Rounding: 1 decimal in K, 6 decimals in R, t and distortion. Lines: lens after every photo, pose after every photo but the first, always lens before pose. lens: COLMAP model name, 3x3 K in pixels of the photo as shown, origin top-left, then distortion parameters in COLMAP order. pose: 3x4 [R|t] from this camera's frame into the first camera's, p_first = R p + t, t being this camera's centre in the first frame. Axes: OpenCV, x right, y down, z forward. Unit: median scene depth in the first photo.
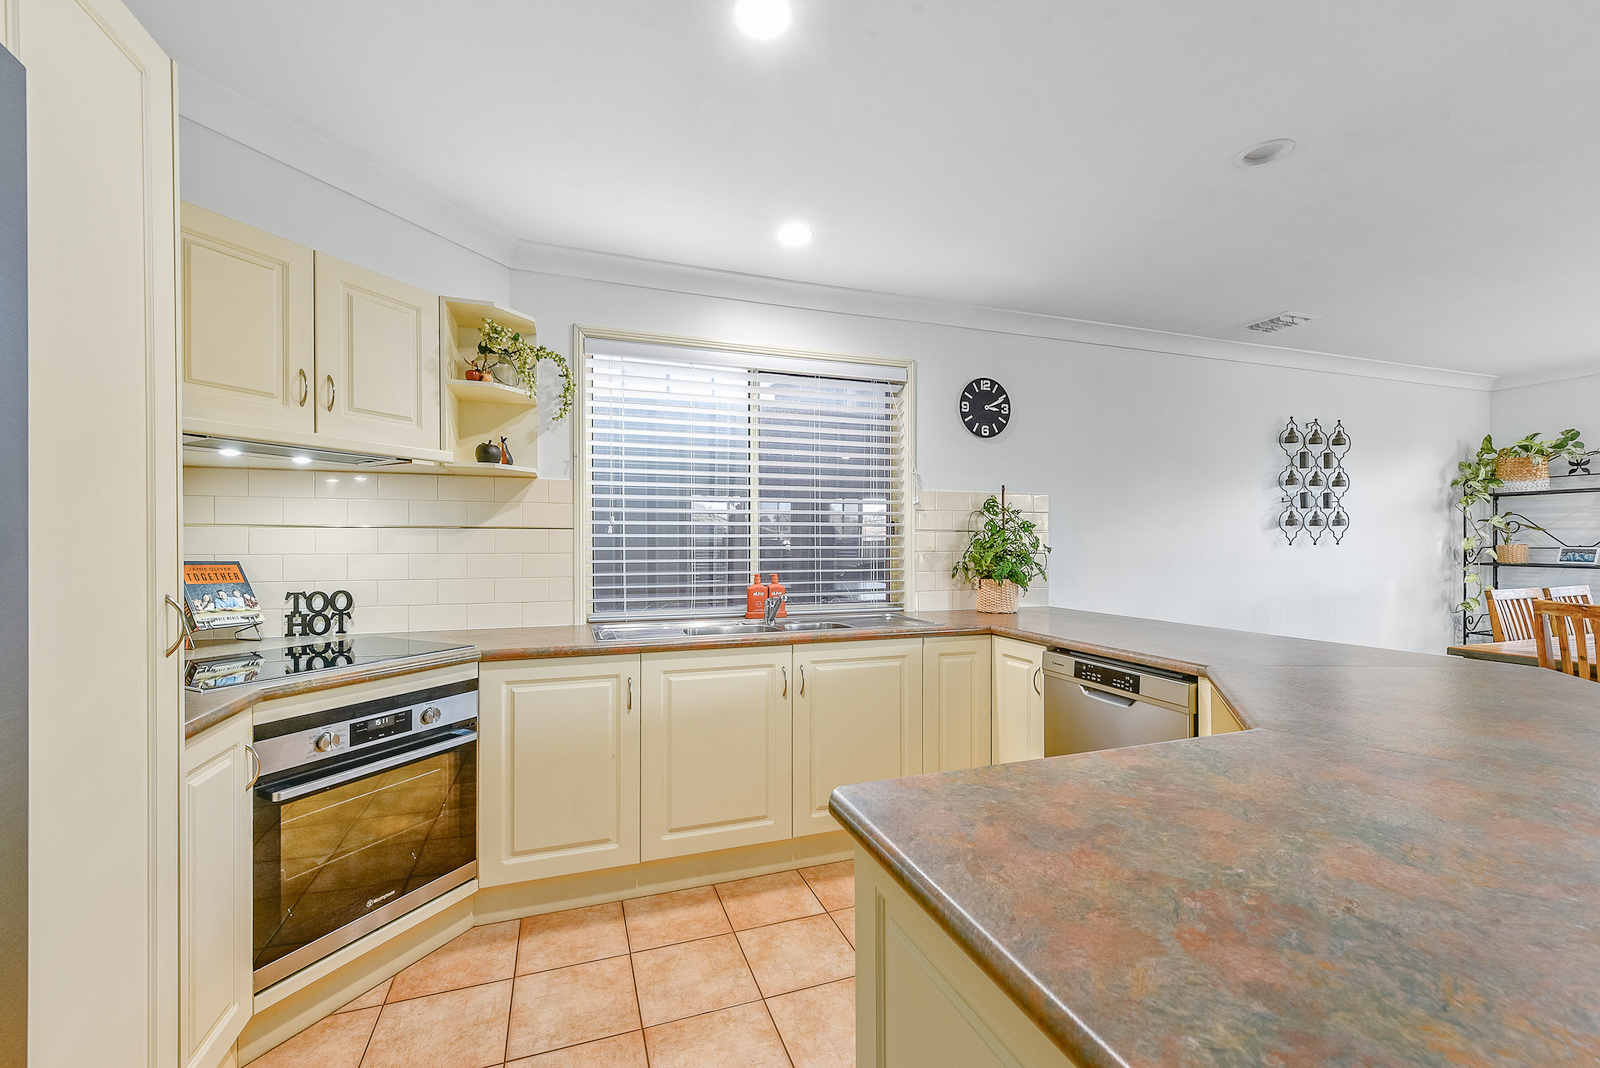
lens RADIAL K [[633.6, 0, 794.0], [0, 633.6, 542.4], [0, 0, 1]] dist [0.005737, 0.000066]
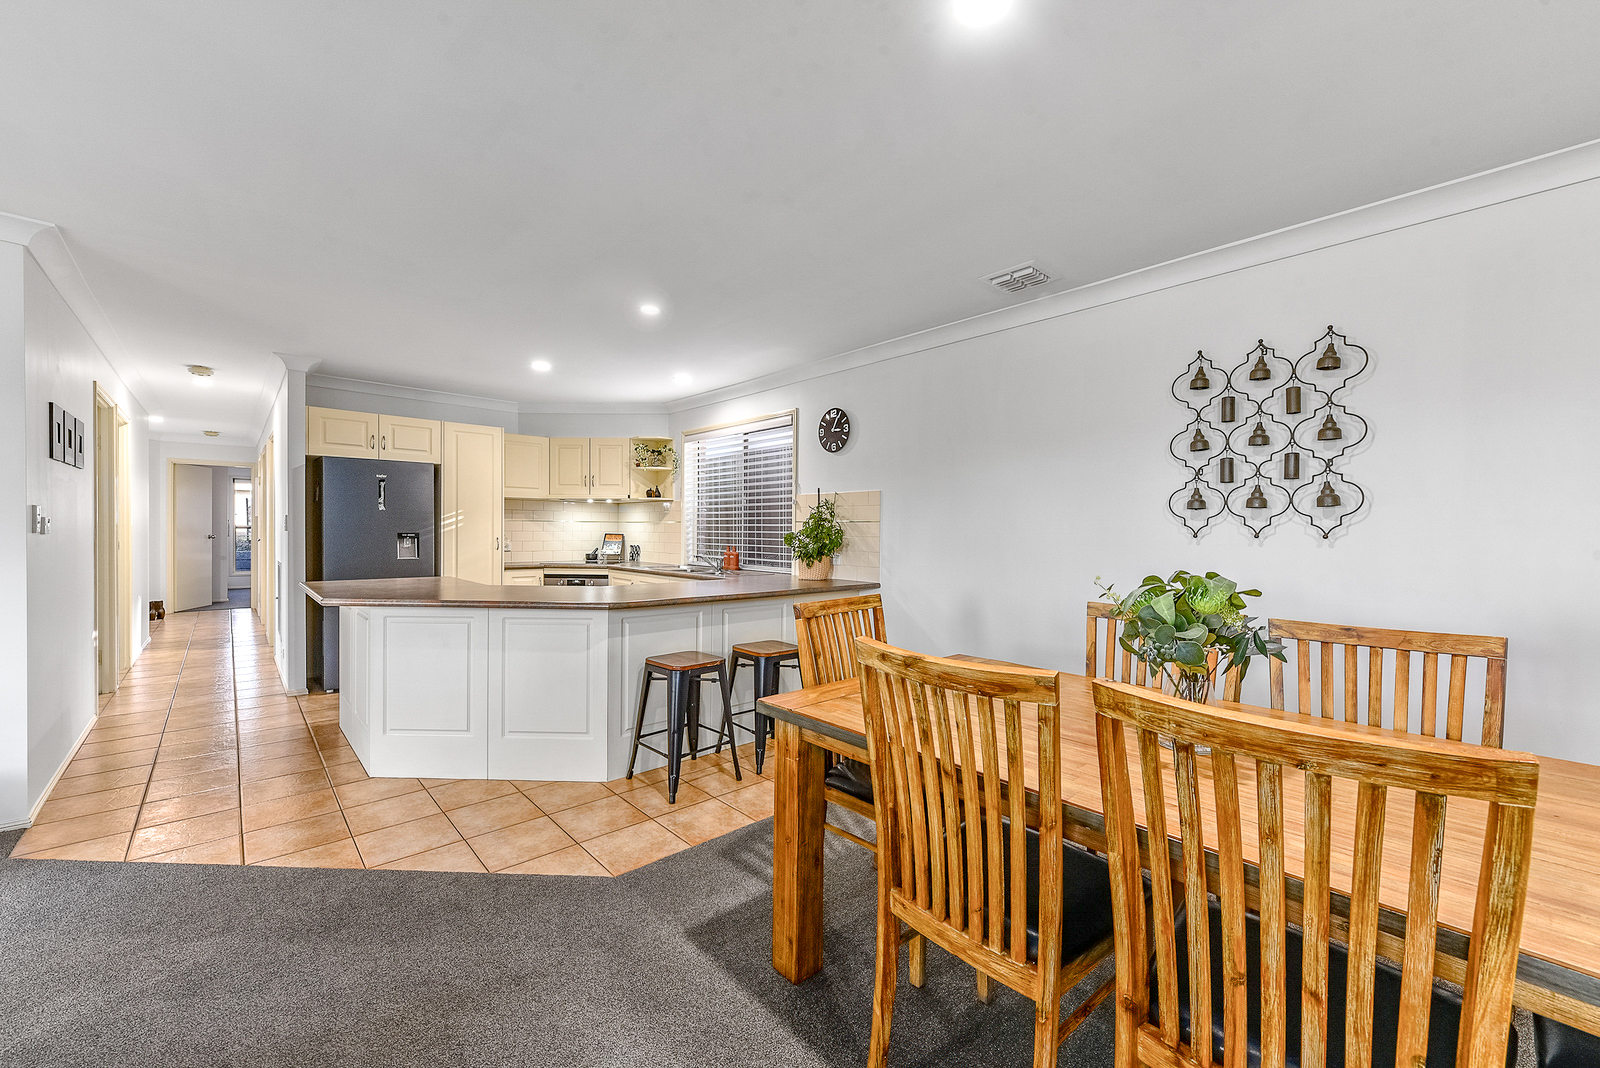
lens RADIAL K [[633.6, 0, 811.6], [0, 633.6, 535.7], [0, 0, 1]] dist [0.005737, 0.000066]
pose [[0.400945, 0.015416, -0.915972, 1.538599], [-0.004787, 0.999880, 0.014733, -0.007485], [0.916089, -0.001522, 0.400971, 0.419745]]
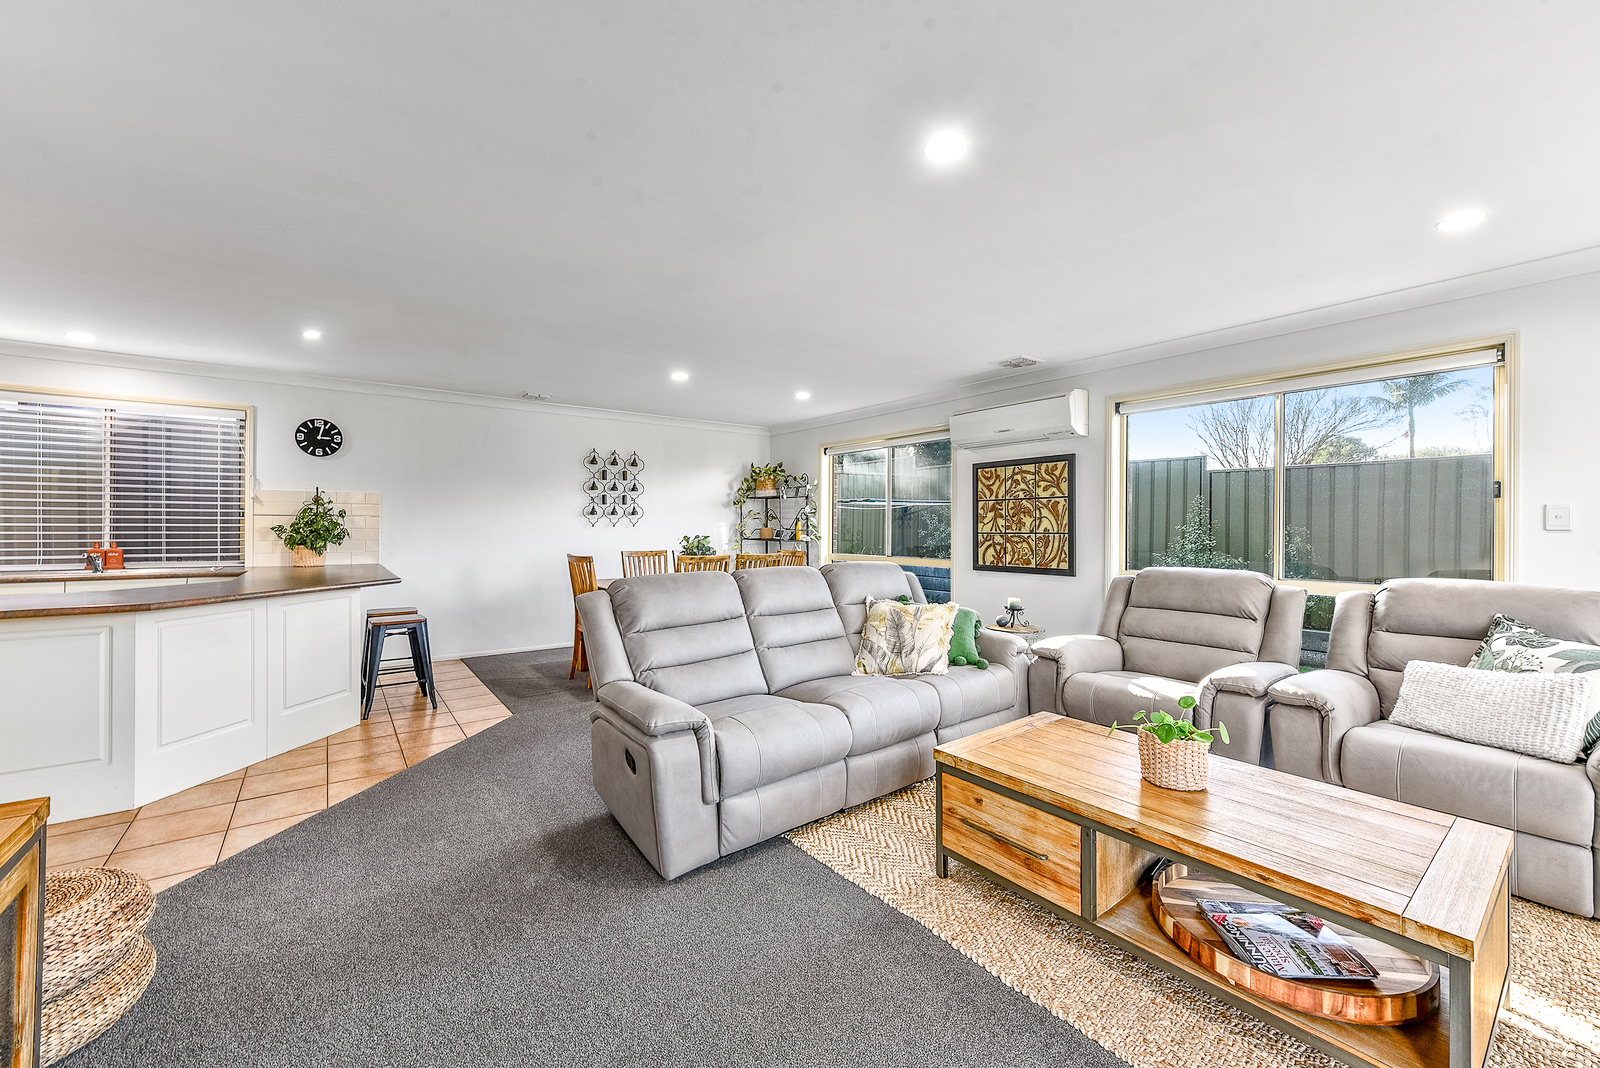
lens RADIAL K [[633.6, 0, 792.0], [0, 633.6, 524.7], [0, 0, 1]] dist [0.005737, 0.000066]
pose [[0.953318, 0.011253, 0.301757, 0.961660], [-0.012440, 0.999921, 0.002010, -0.012820], [-0.301711, -0.005670, 0.953383, -0.881571]]
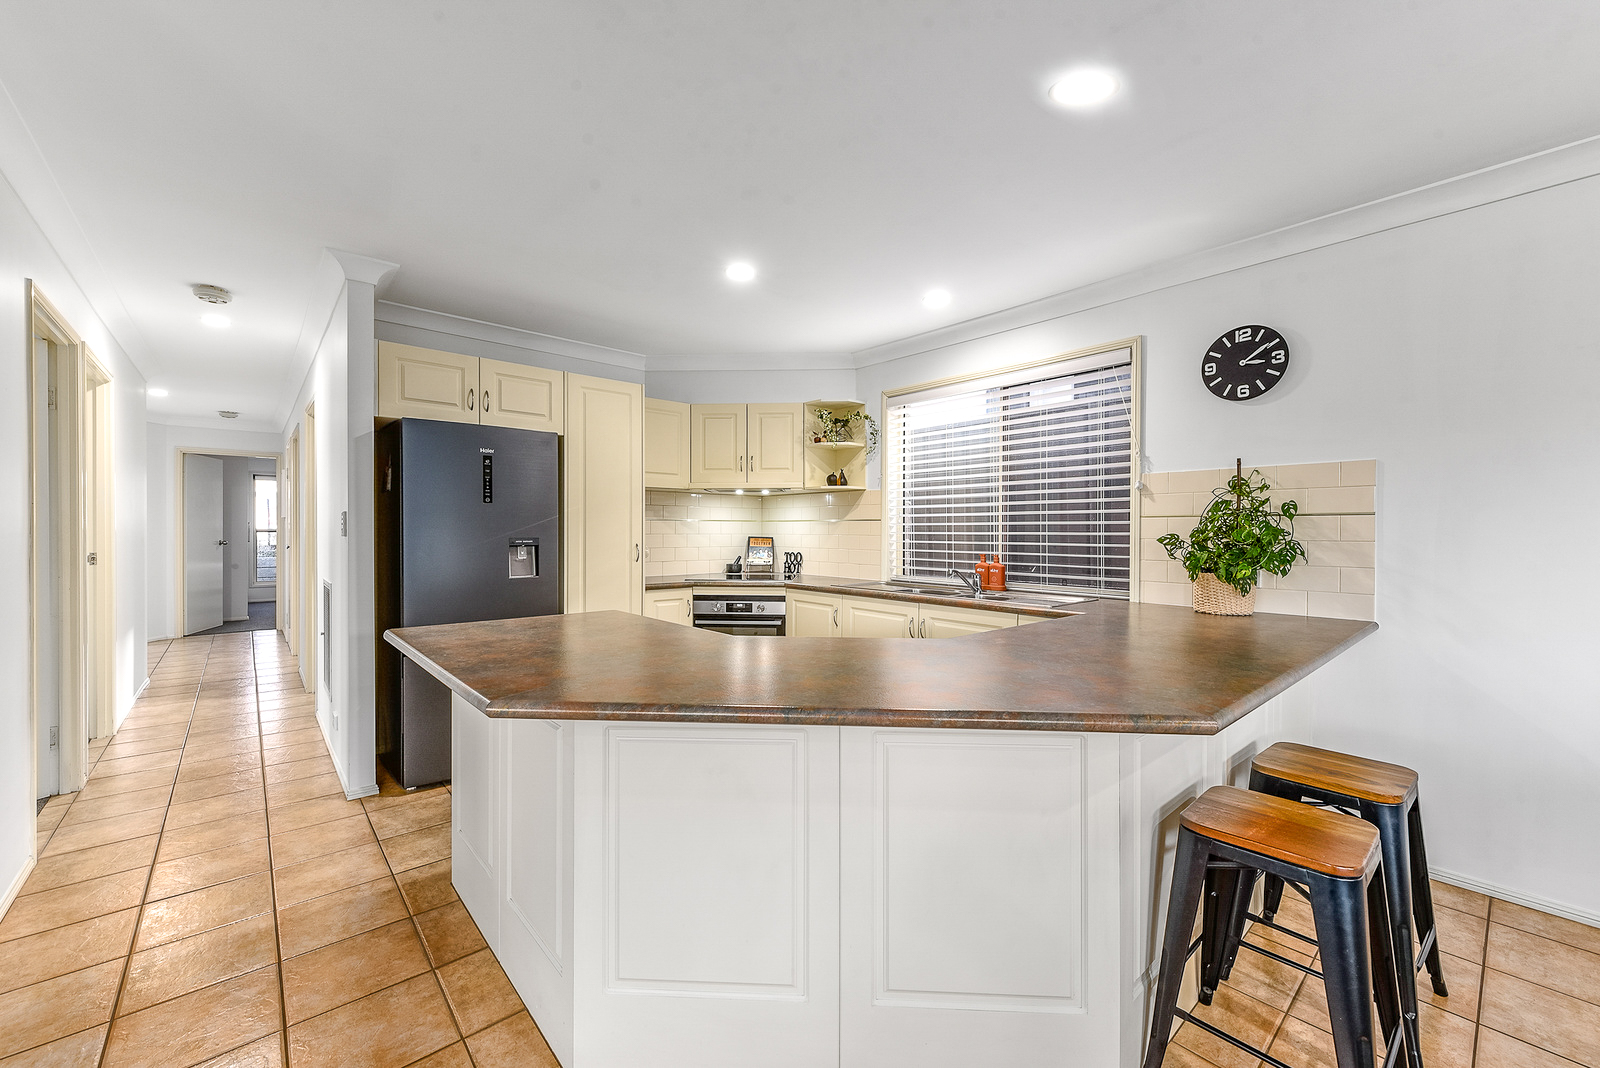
lens RADIAL K [[633.6, 0, 805.7], [0, 633.6, 533.3], [0, 0, 1]] dist [0.005737, 0.000066]
pose [[0.383650, 0.008623, -0.923438, 0.848561], [0.002488, 0.999943, 0.010371, -0.004559], [0.923475, -0.006277, 0.383607, 0.171919]]
